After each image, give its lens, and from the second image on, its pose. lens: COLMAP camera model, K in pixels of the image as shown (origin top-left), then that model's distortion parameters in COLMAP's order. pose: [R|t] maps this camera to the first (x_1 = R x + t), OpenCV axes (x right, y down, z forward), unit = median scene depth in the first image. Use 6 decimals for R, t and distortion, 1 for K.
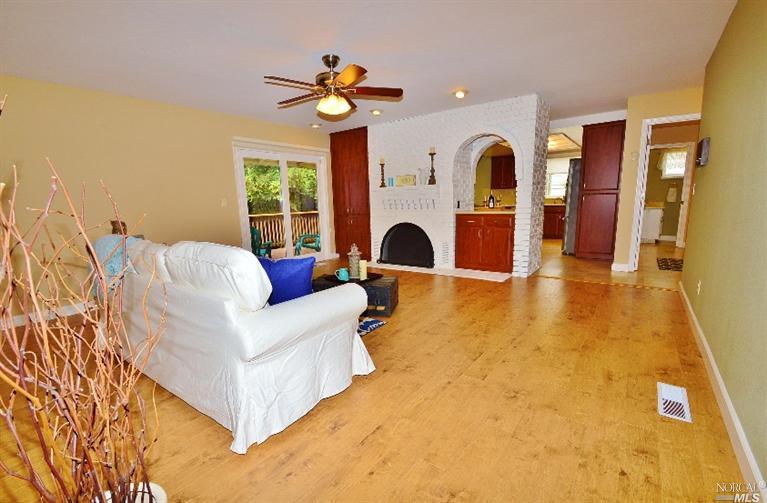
lens RADIAL K [[340.0, 0, 386.2], [0, 340.0, 251.8], [0, 0, 1]] dist [-0.019016, -0.000931]
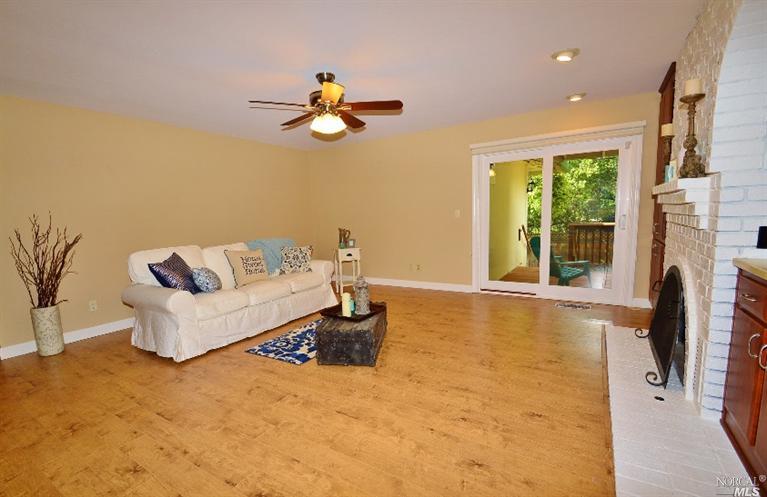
lens RADIAL K [[356.4, 0, 378.8], [0, 356.4, 251.0], [0, 0, 1]] dist [-0.000926, -0.003052]
pose [[0.072258, 0.131481, -0.988682, 0.522674], [-0.111334, 0.986141, 0.123006, -0.130500], [0.991153, 0.101186, 0.085895, 0.636104]]
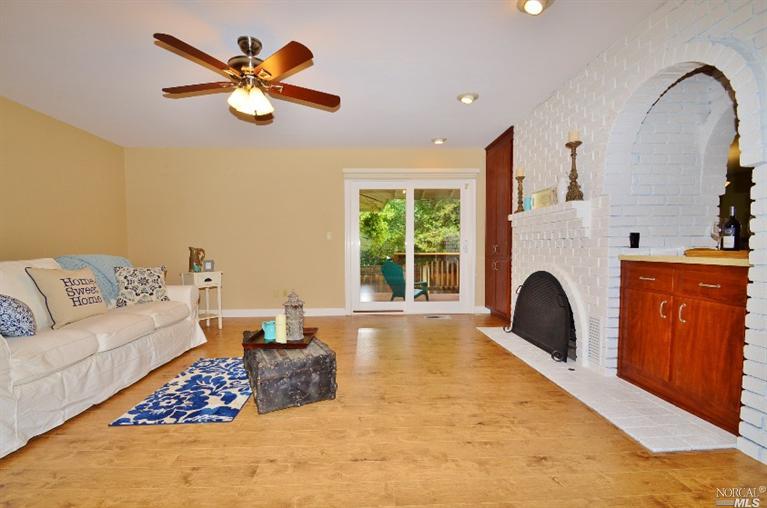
lens RADIAL K [[345.6, 0, 381.1], [0, 345.6, 259.5], [0, 0, 1]] dist [-0.002391, -0.004471]
pose [[0.627431, 0.048575, -0.777155, 0.372757], [-0.124797, 0.991424, -0.038787, -0.053315], [0.768606, 0.121323, 0.628112, 0.453576]]
